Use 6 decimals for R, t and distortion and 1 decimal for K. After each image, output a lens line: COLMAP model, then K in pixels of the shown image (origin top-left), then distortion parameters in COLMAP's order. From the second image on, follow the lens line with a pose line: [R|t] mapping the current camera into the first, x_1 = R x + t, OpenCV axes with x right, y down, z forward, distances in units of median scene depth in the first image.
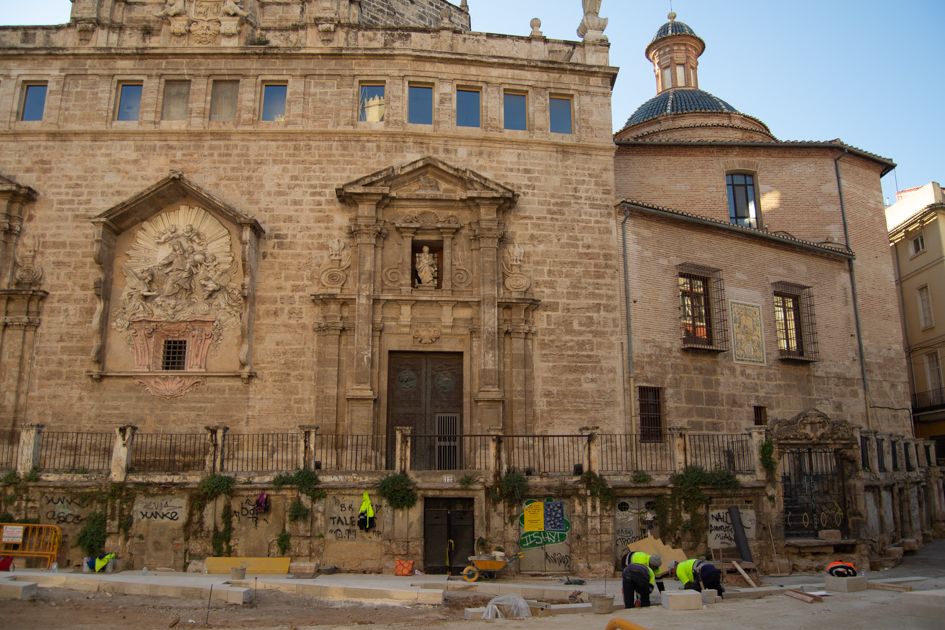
lens RADIAL K [[753.3, 0, 478.3], [0, 753.3, 304.0], [0, 0, 1]] dist [-0.092535, 0.035258]
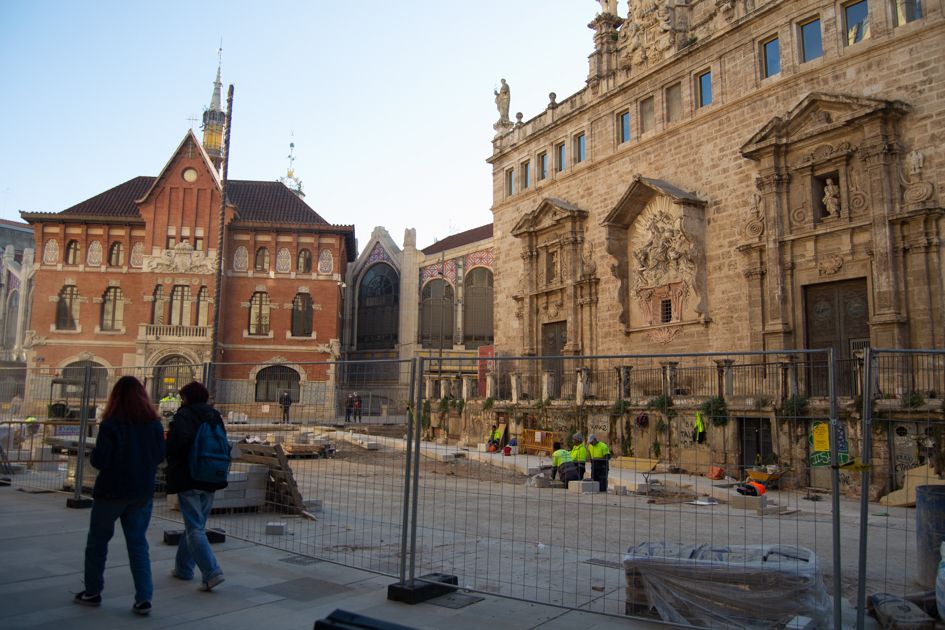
lens RADIAL K [[753.3, 0, 475.5], [0, 753.3, 305.9], [0, 0, 1]] dist [-0.092535, 0.035258]
pose [[0.440496, -0.107497, -0.891296, 0.629795], [0.192424, 0.981037, -0.023221, 0.025225], [0.876890, -0.161277, 0.452828, 0.101464]]
